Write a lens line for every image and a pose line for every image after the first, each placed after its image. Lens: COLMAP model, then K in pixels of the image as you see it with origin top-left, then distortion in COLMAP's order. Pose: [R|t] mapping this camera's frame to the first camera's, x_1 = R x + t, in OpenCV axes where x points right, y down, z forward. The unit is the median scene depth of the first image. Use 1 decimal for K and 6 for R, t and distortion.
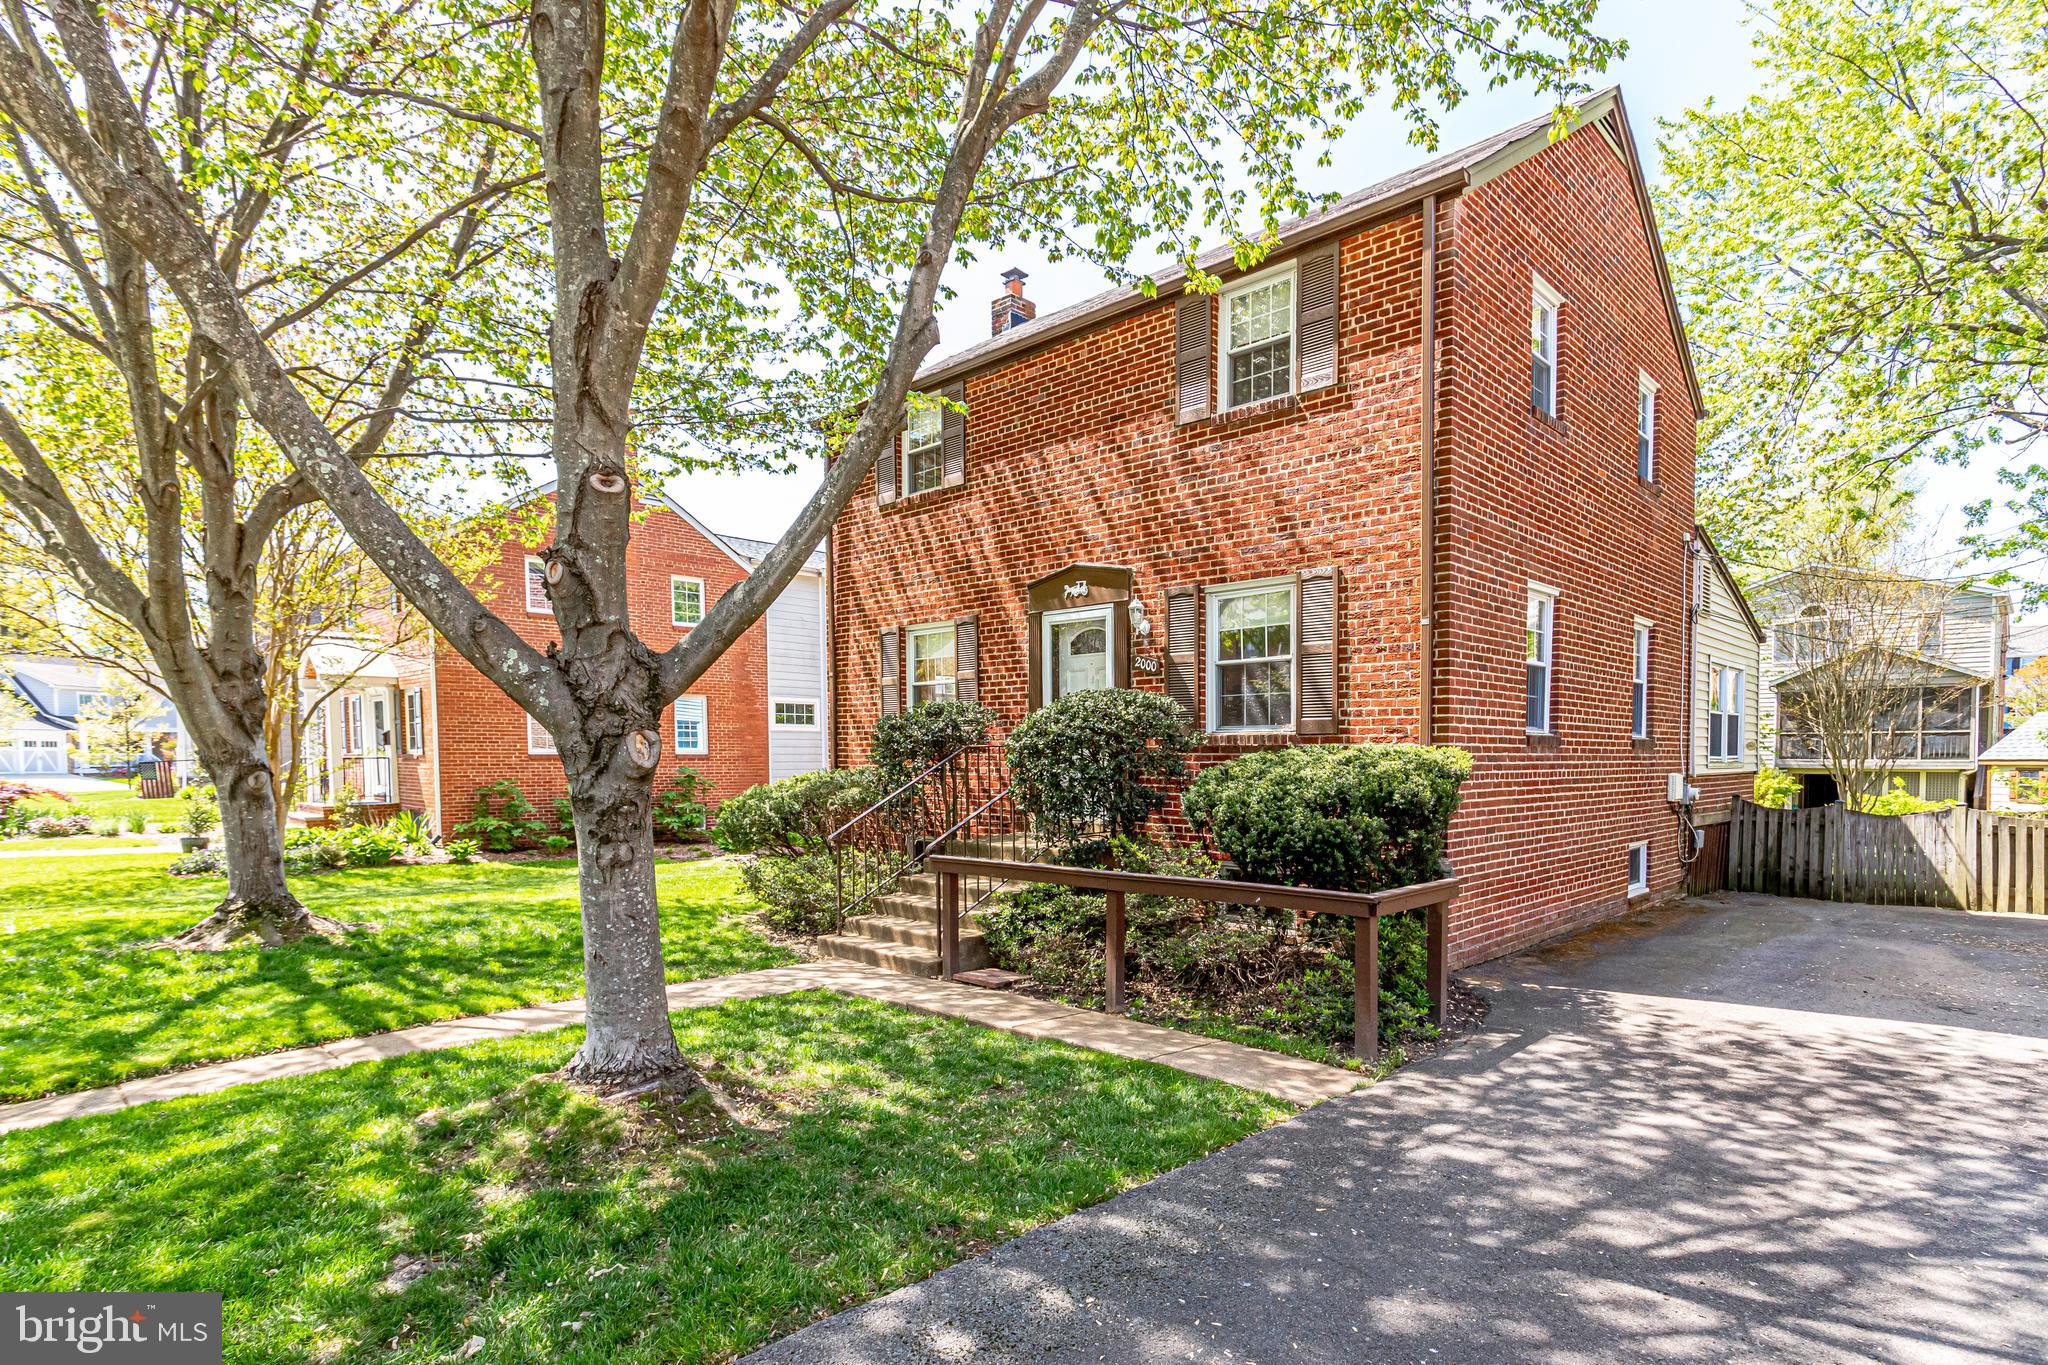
lens RADIAL K [[1058.4, 0, 1024.5], [0, 1058.4, 797.0], [0, 0, 1]] dist [-0.000160, 0.000117]
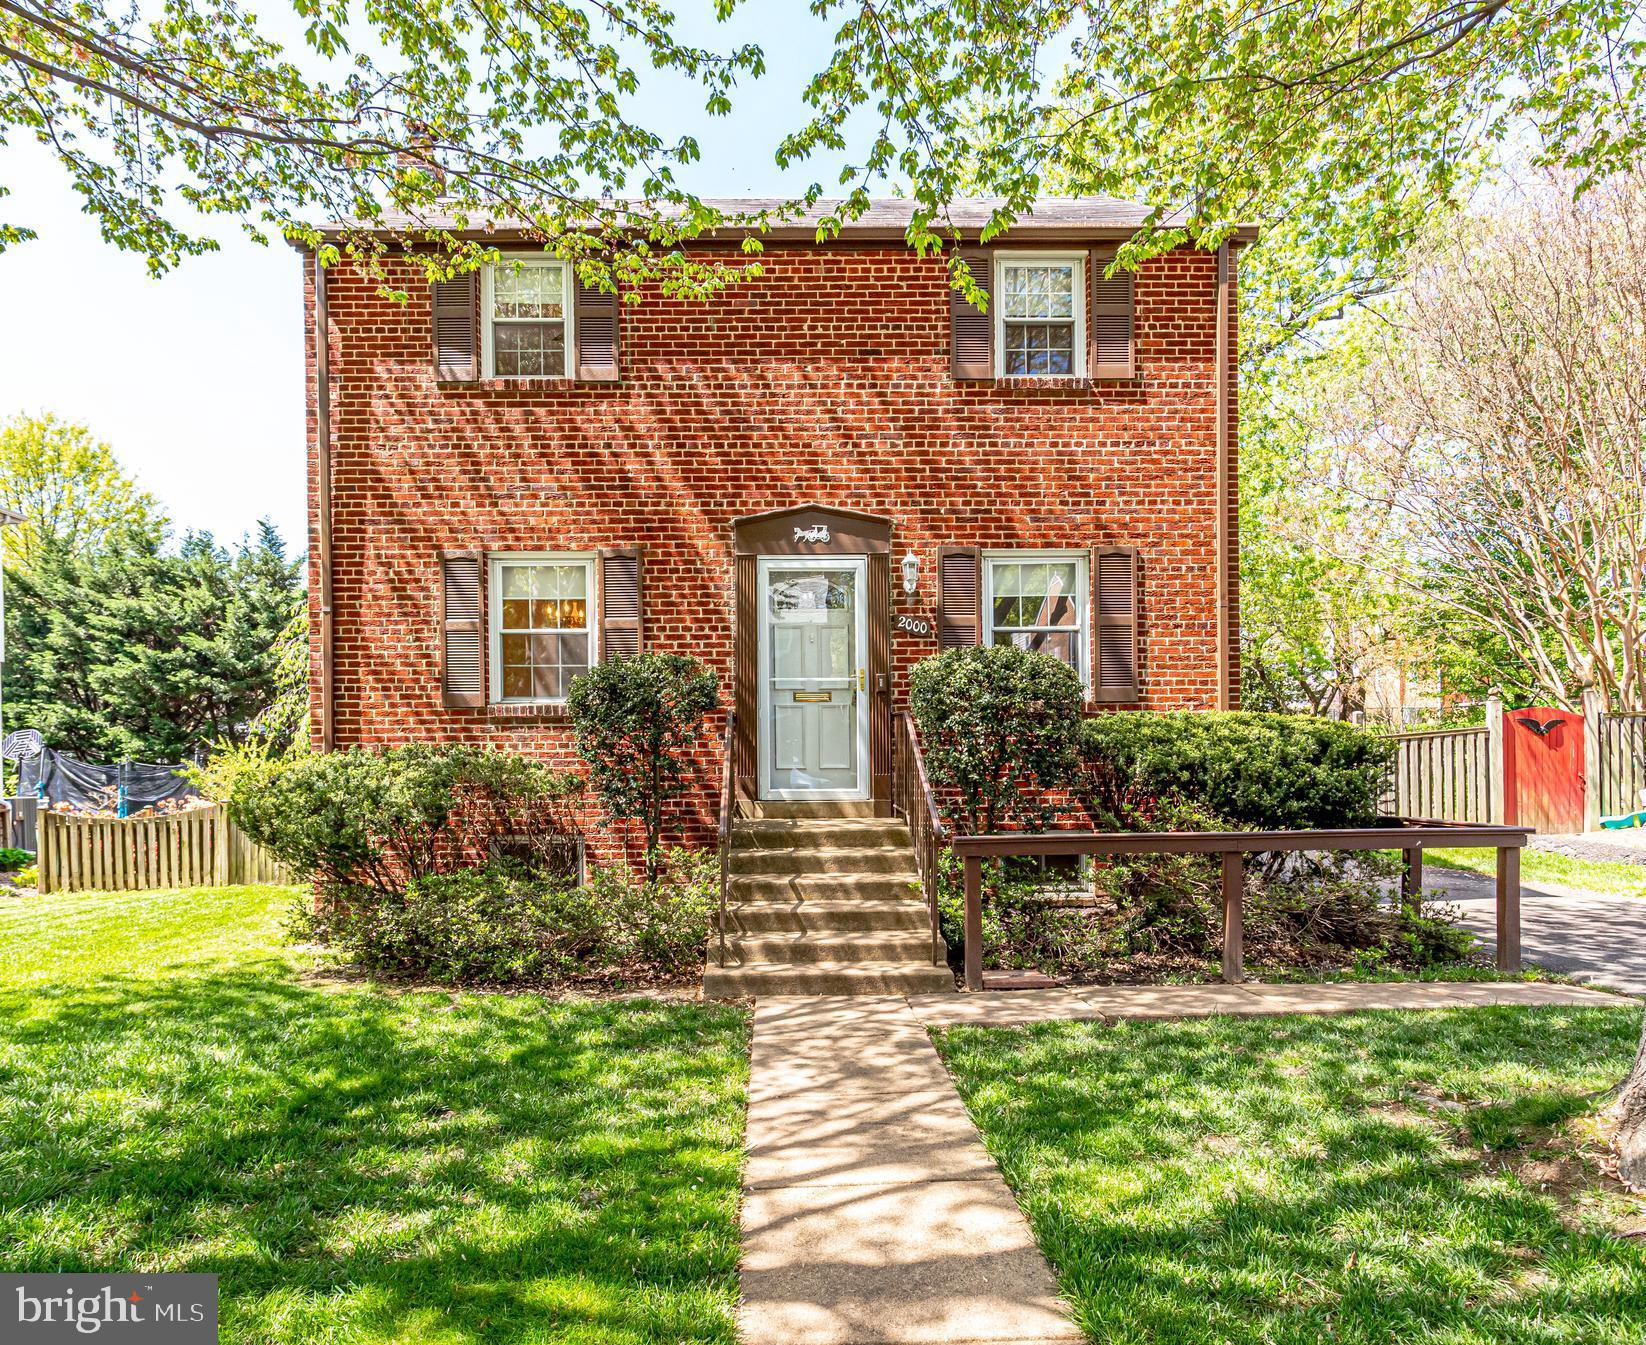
lens RADIAL K [[914.0, 0, 823.0], [0, 914.0, 721.5], [0, 0, 1]] dist [0.000904, 0.000473]
pose [[0.703468, -0.004330, 0.710714, -0.538991], [0.036406, 0.998888, -0.029949, -0.021592], [-0.709794, 0.046942, 0.702843, 0.530837]]
